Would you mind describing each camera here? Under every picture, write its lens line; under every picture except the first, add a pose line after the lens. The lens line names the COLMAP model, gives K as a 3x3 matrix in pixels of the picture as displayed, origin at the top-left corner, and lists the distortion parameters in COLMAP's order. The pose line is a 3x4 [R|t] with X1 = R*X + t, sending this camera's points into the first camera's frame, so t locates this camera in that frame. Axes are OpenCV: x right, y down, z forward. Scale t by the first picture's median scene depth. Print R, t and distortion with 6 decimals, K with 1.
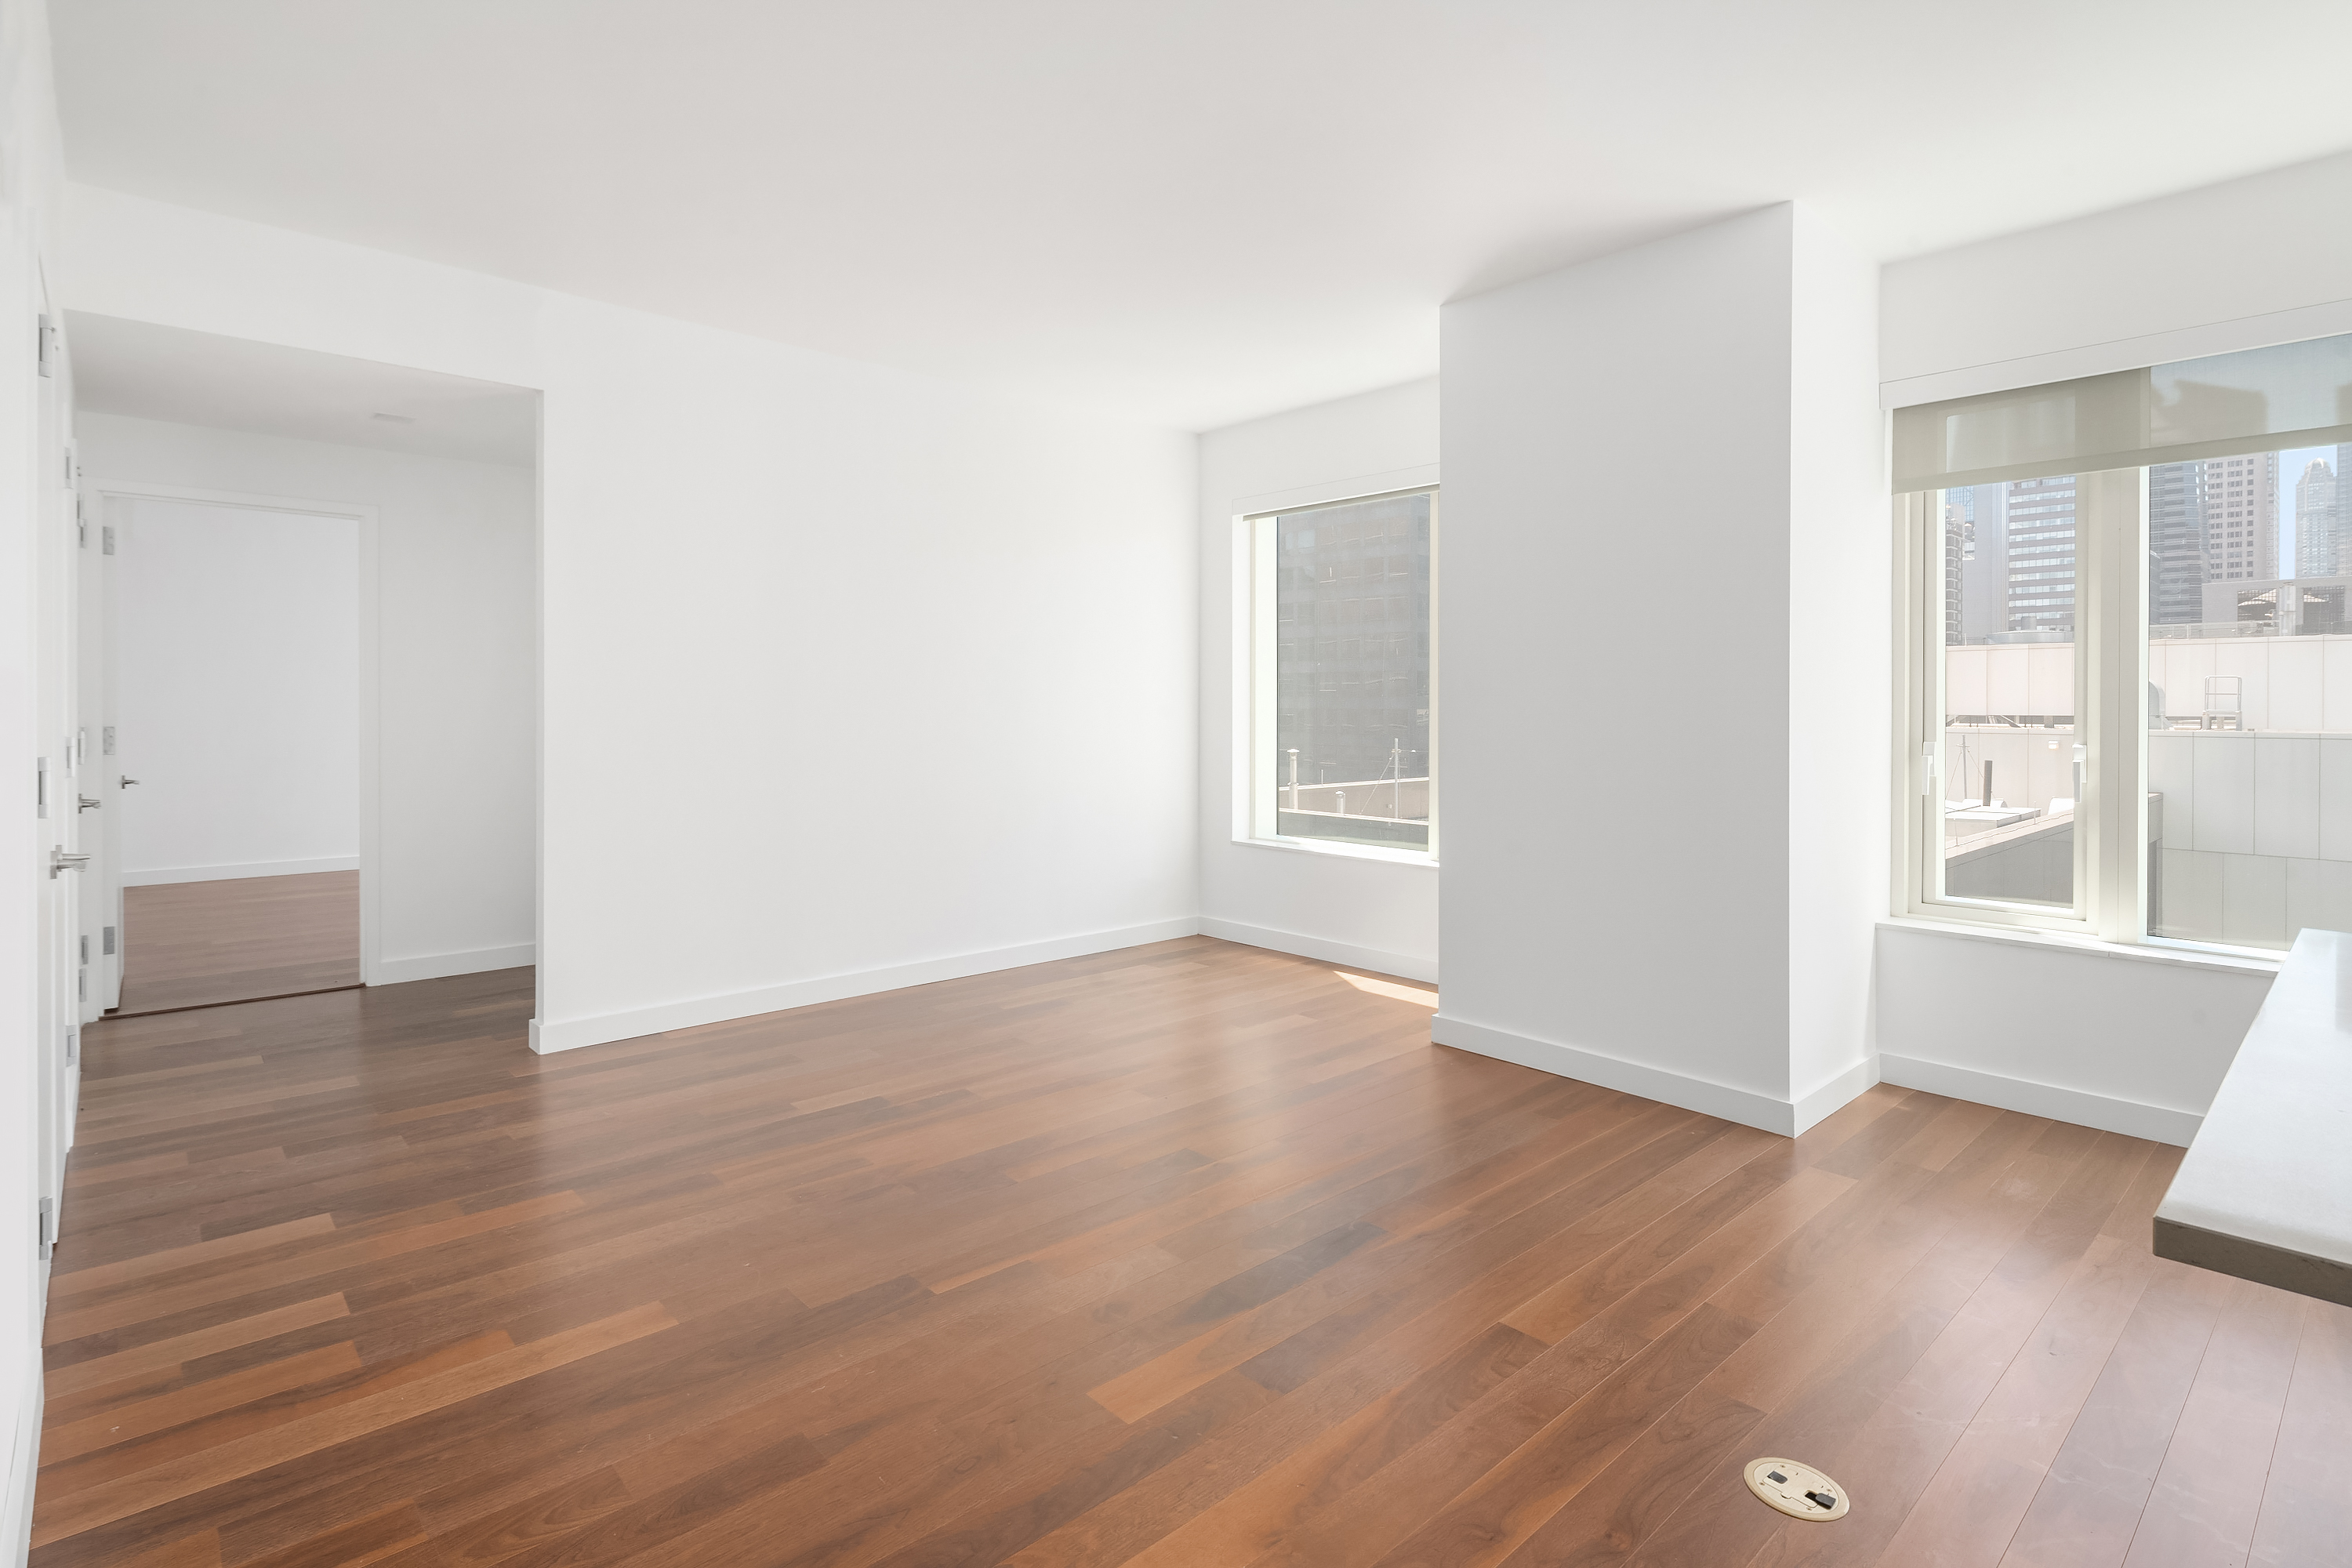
lens RADIAL K [[1141.9, 0, 1176.1], [0, 1141.9, 708.3], [0, 0, 1]] dist [-0.003199, -0.001011]
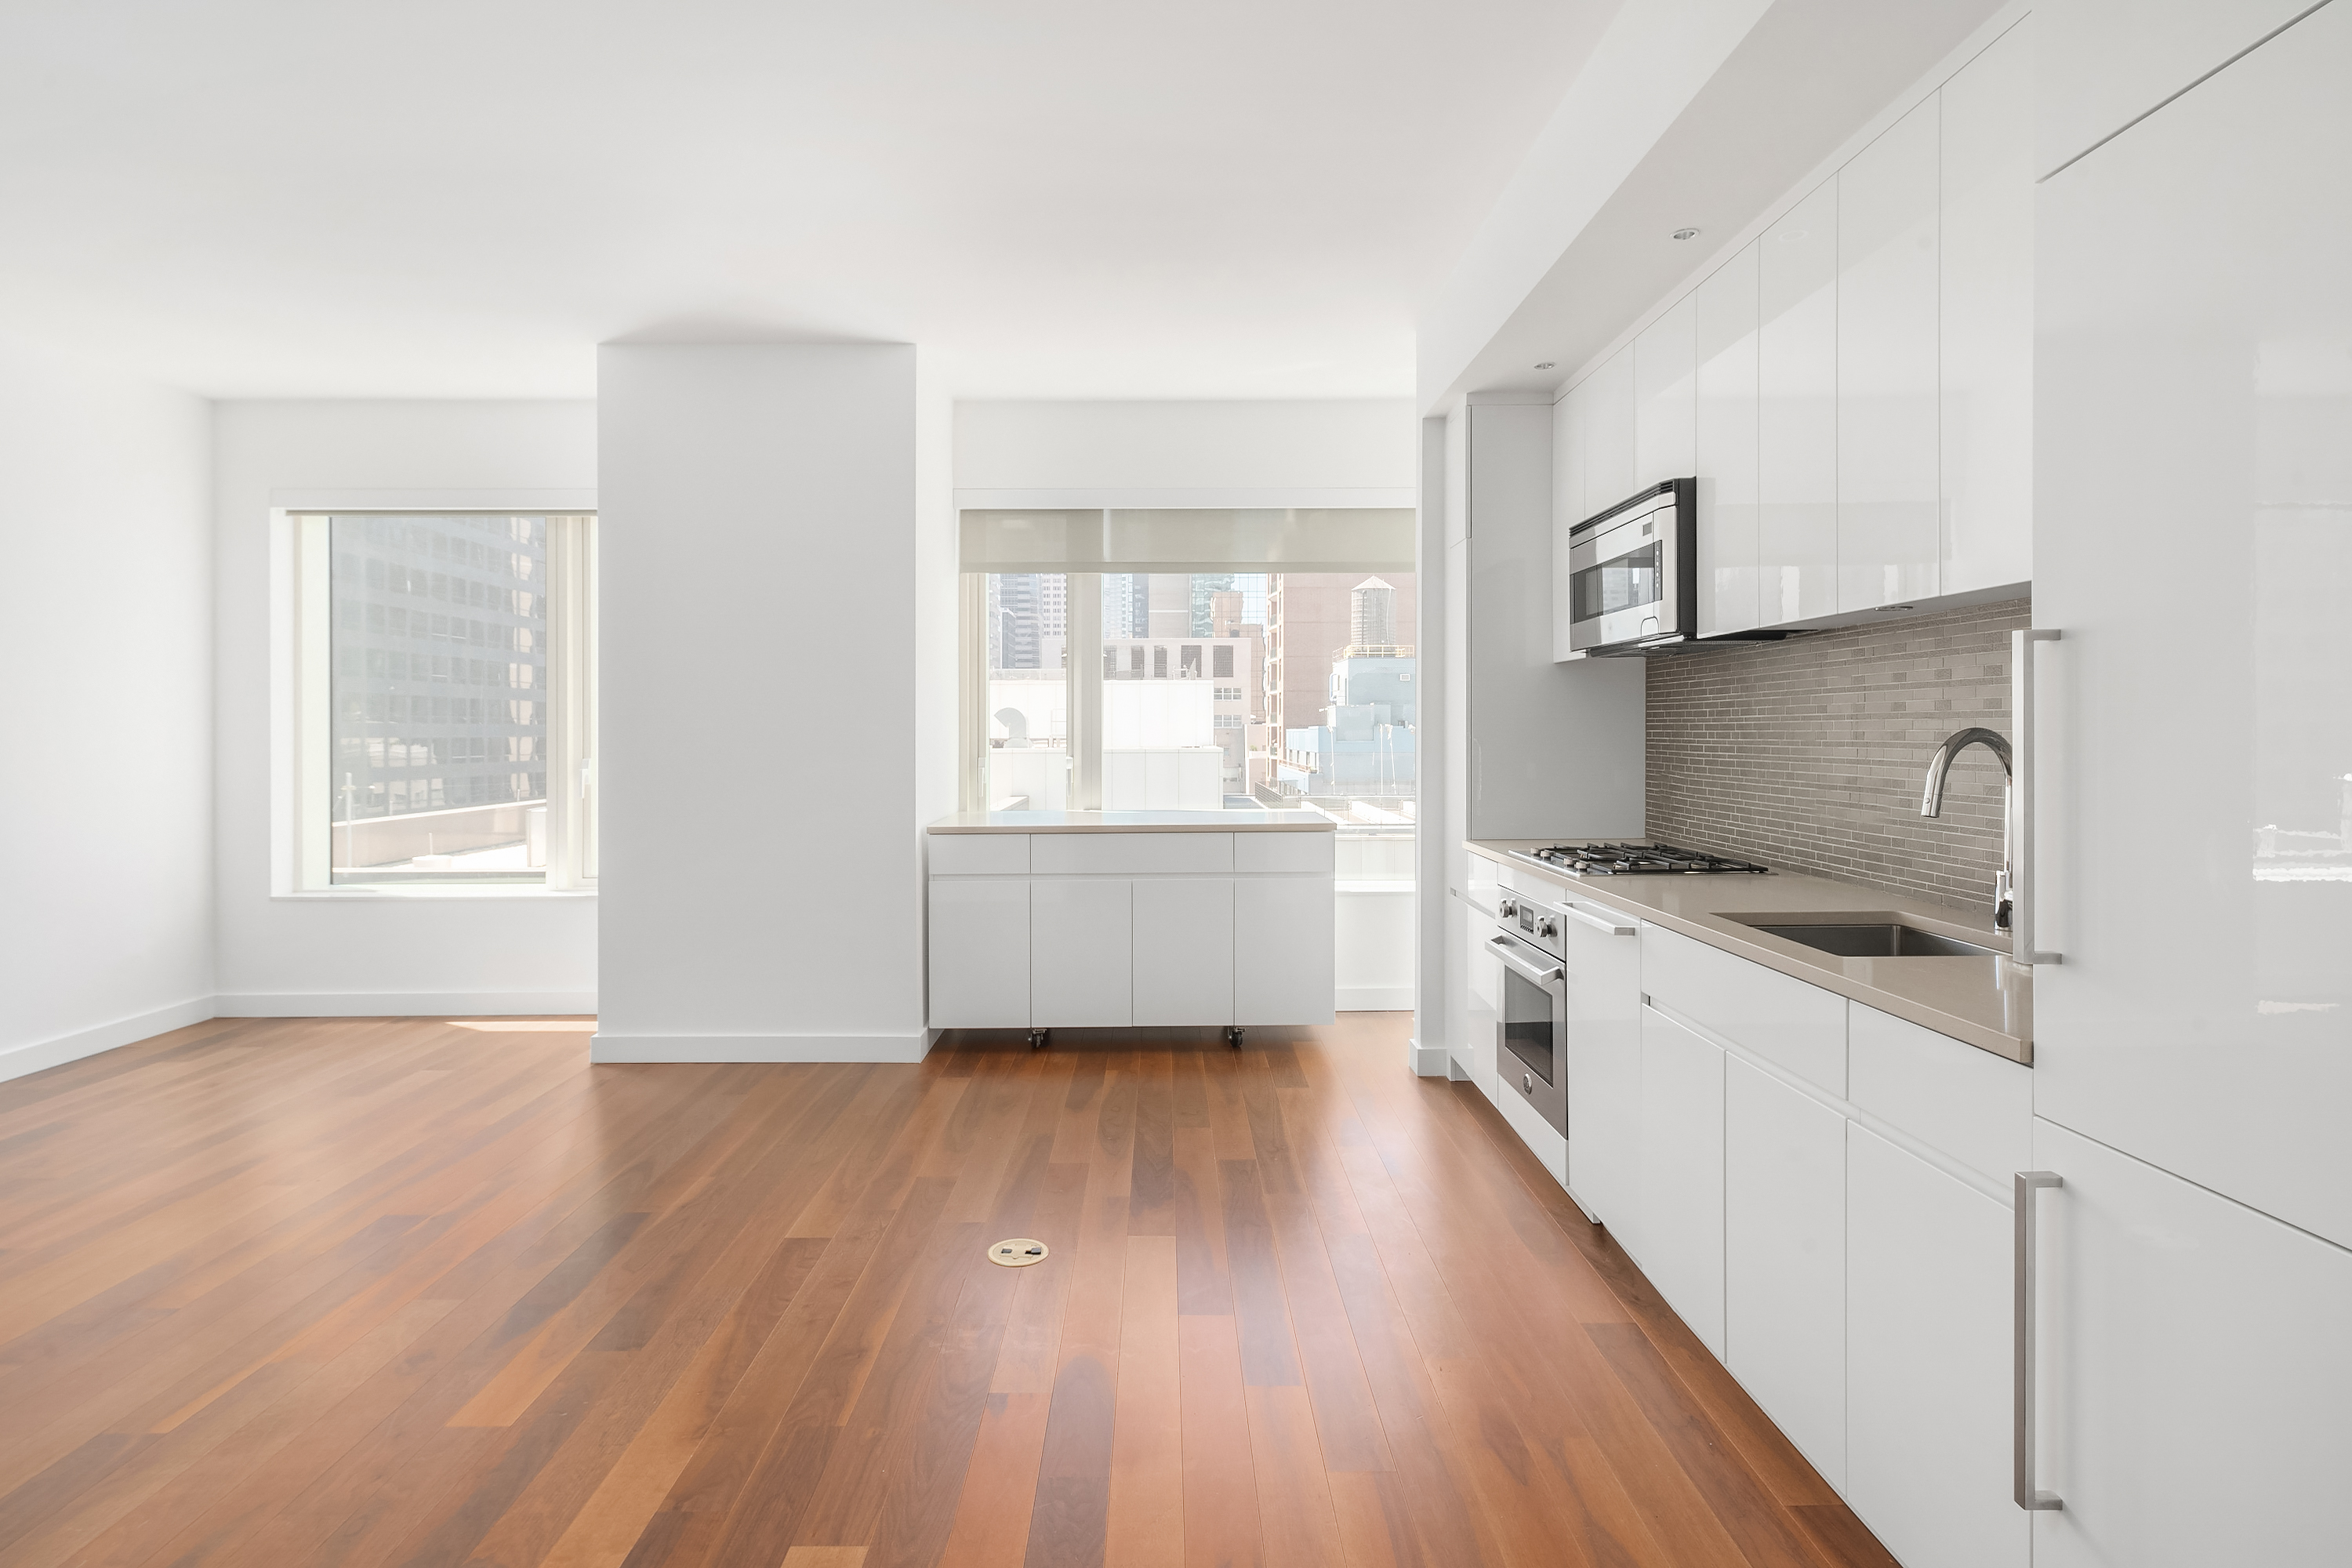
lens RADIAL K [[1141.9, 0, 1176.1], [0, 1141.9, 708.3], [0, 0, 1]] dist [-0.003199, -0.001011]
pose [[0.661429, 0.009423, 0.749949, -0.223949], [0.007859, 0.999779, -0.019493, -0.000458], [-0.749967, 0.018787, 0.661209, -0.081051]]
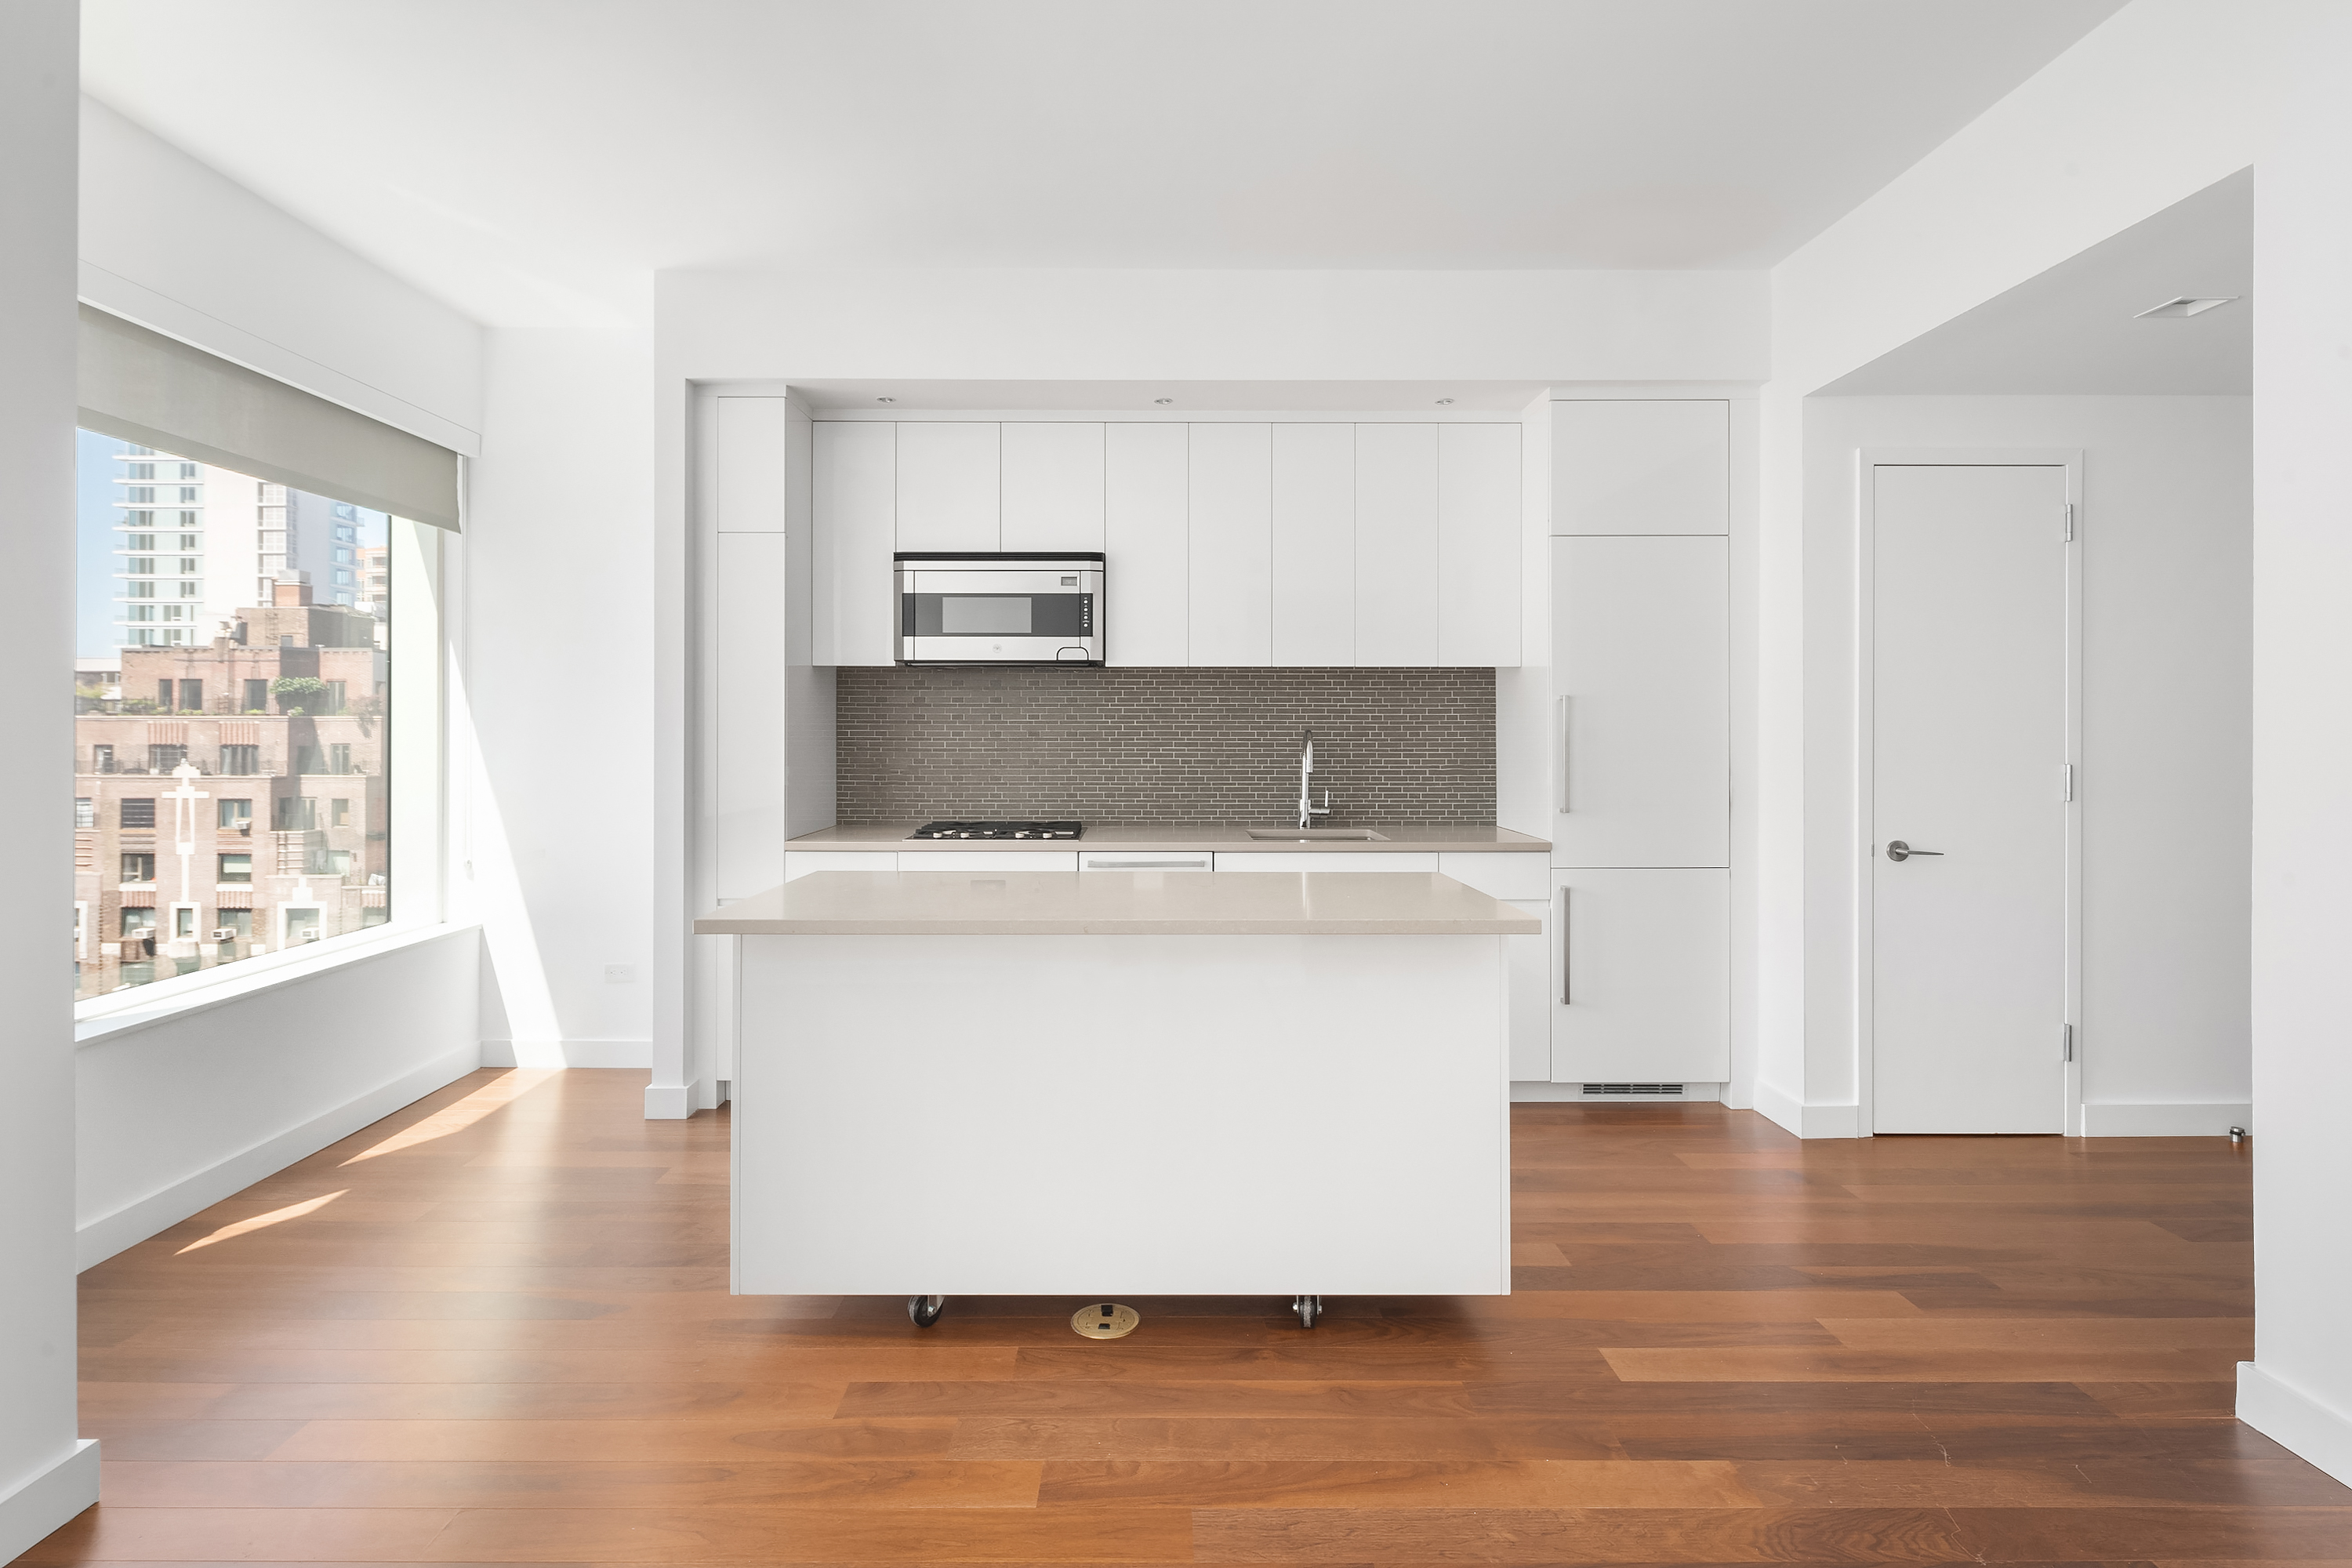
lens RADIAL K [[1141.9, 0, 1176.1], [0, 1141.9, 708.3], [0, 0, 1]] dist [-0.003199, -0.001011]
pose [[-0.738979, 0.013282, 0.673597, -0.200688], [0.003179, 0.999863, -0.016228, 0.001774], [-0.673721, -0.009850, -0.738921, 0.947310]]
